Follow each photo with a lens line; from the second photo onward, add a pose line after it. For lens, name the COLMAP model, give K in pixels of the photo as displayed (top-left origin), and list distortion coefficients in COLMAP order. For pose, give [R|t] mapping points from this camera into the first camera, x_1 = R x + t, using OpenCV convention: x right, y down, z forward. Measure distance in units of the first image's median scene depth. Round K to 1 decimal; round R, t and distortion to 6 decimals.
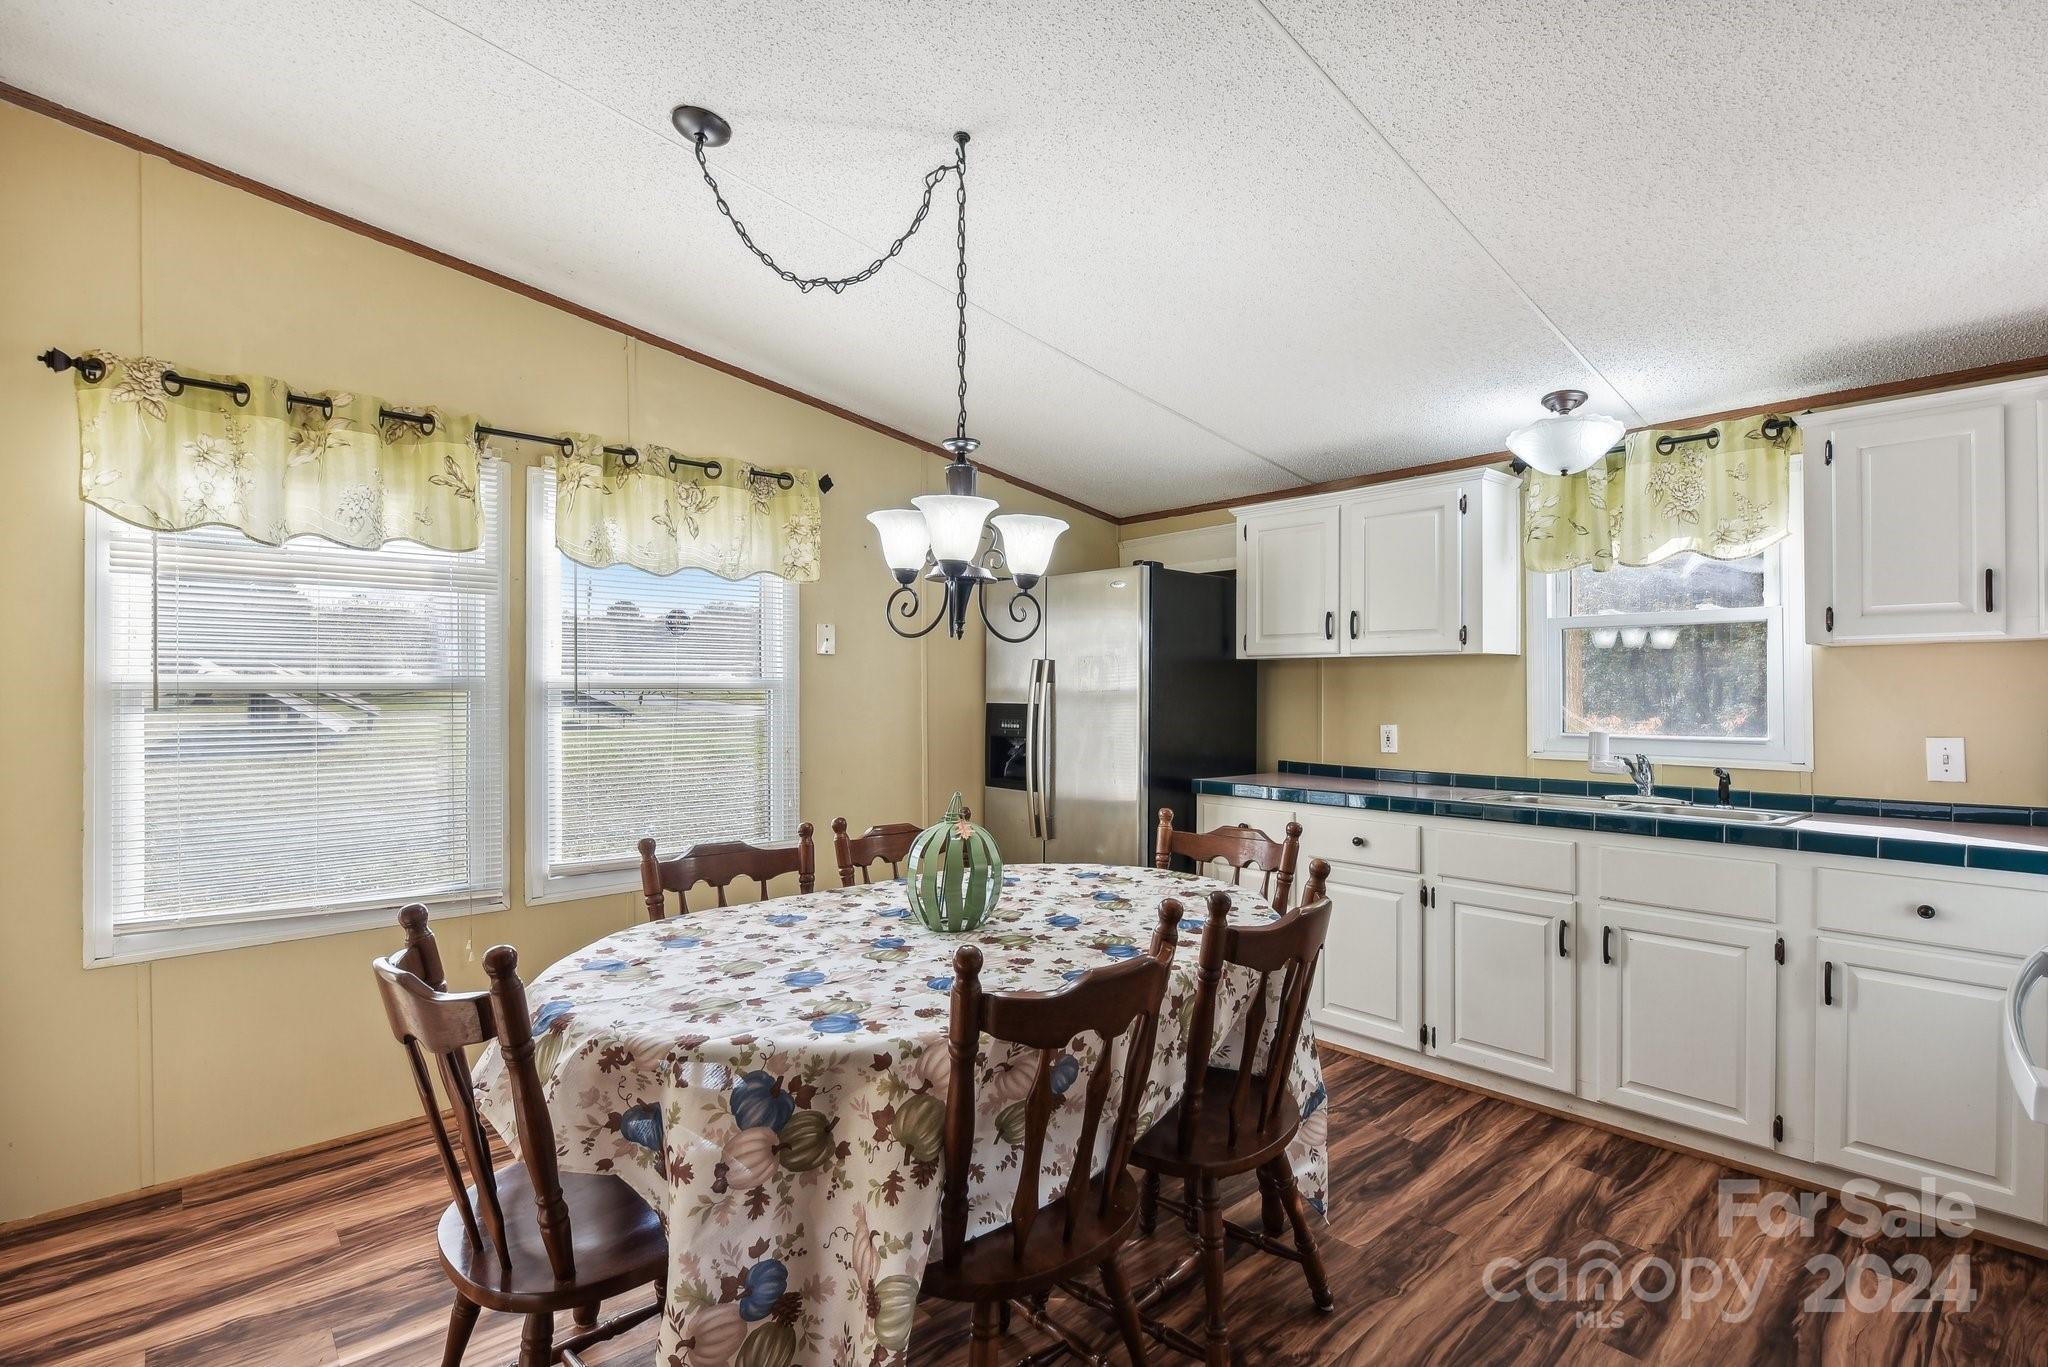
lens RADIAL K [[946.2, 0, 1024.0], [0, 946.2, 683.5], [0, 0, 1]] dist [-0.018847, 0.000145]
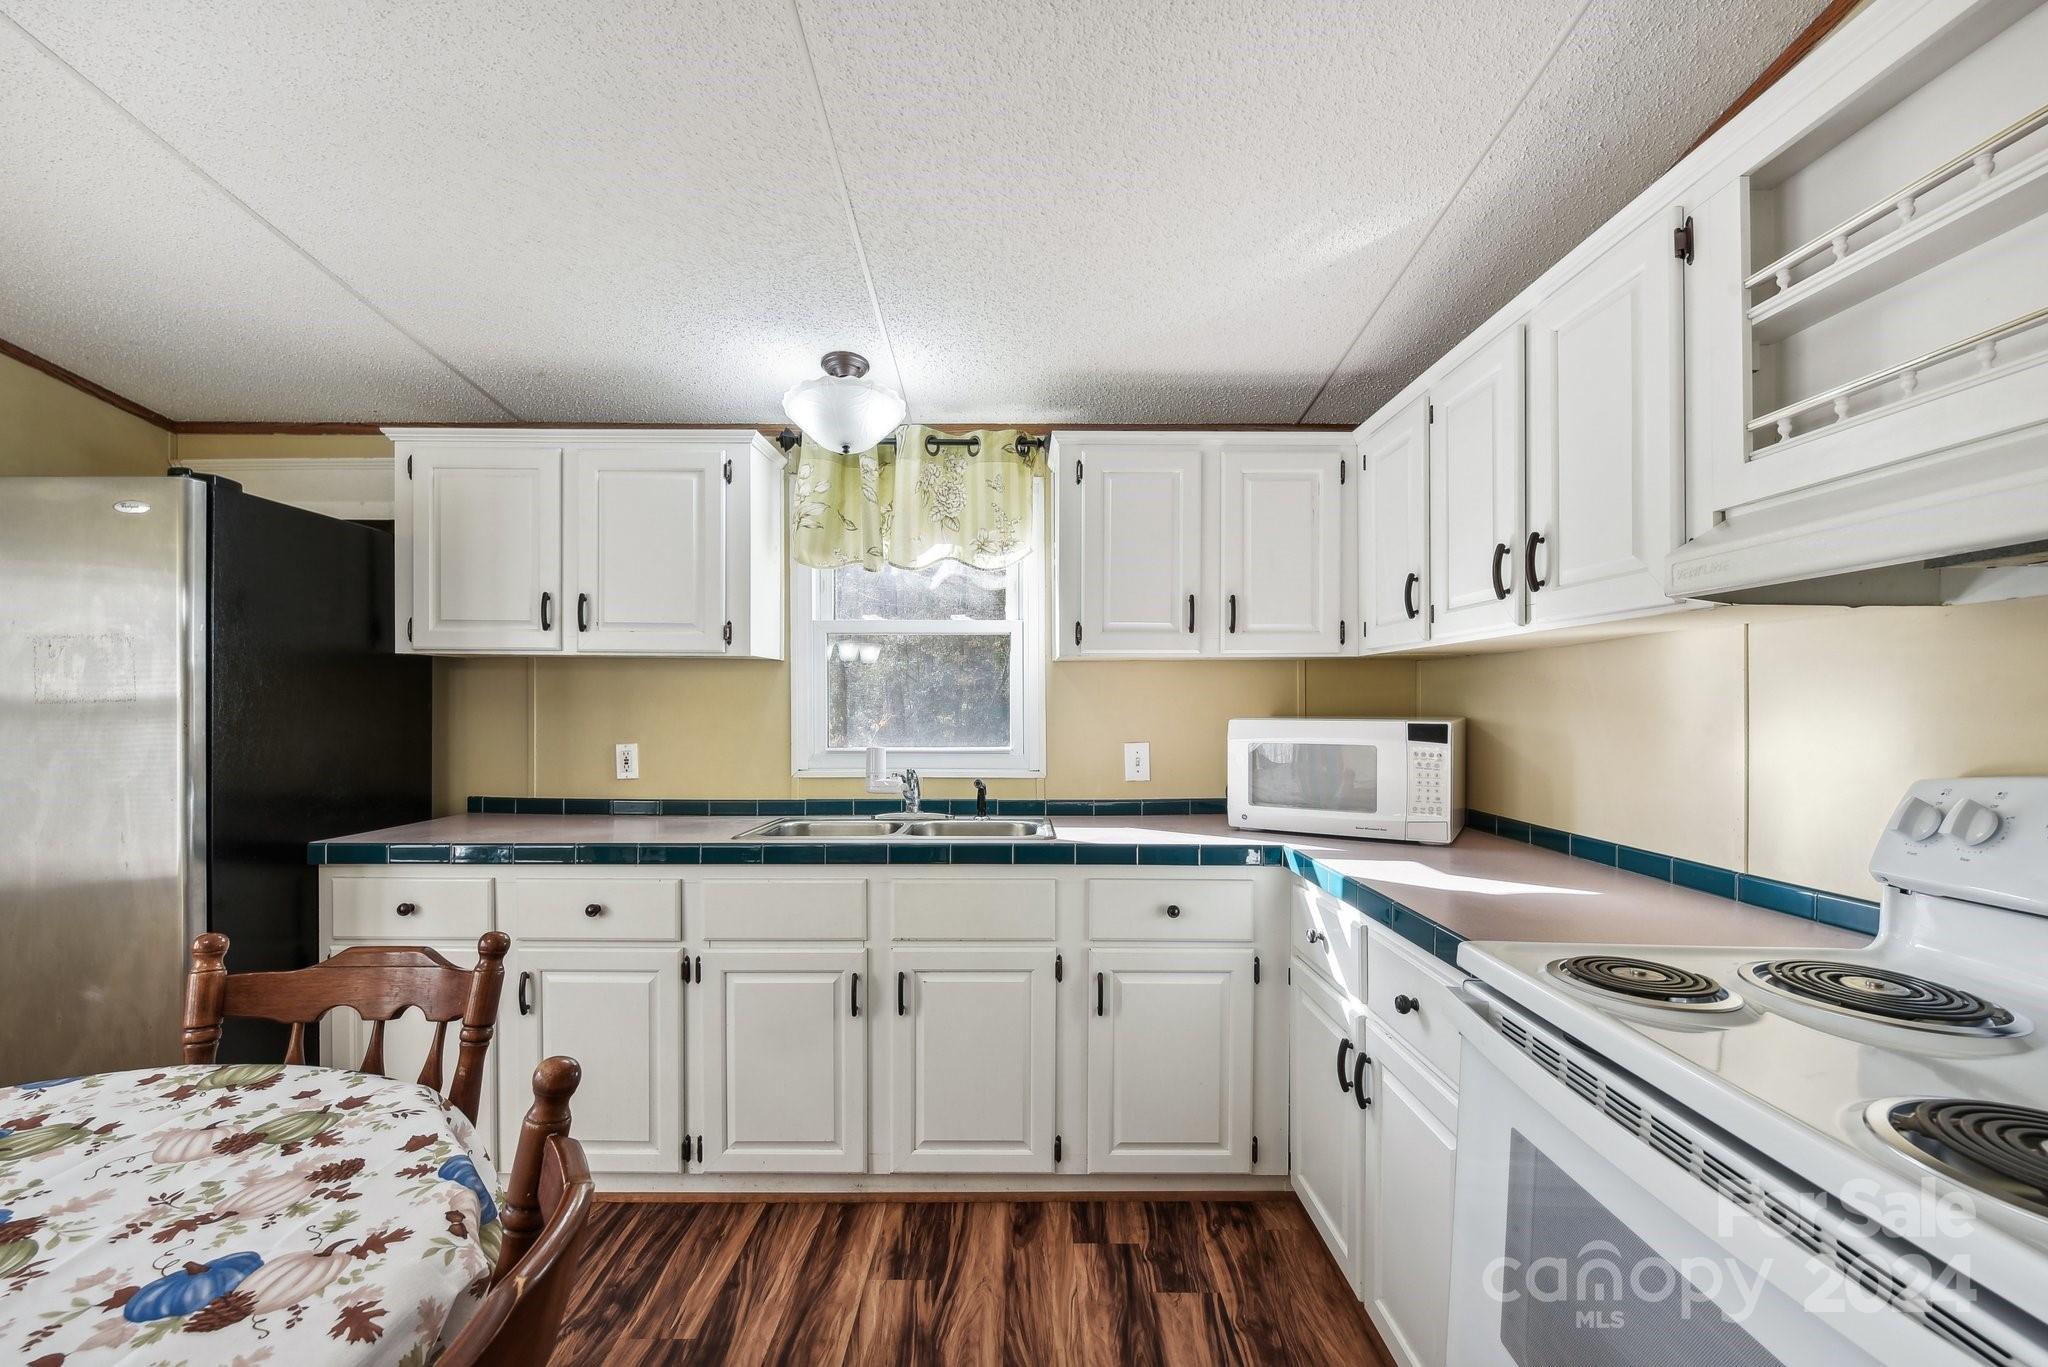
lens RADIAL K [[861.5, 0, 1023.8], [0, 861.5, 711.8], [0, 0, 1]] dist [-0.002740, -0.000382]
pose [[0.672609, -0.008119, 0.739954, 0.095765], [-0.007787, 0.999807, 0.018048, 0.001518], [-0.739957, -0.017902, 0.672416, 0.338062]]
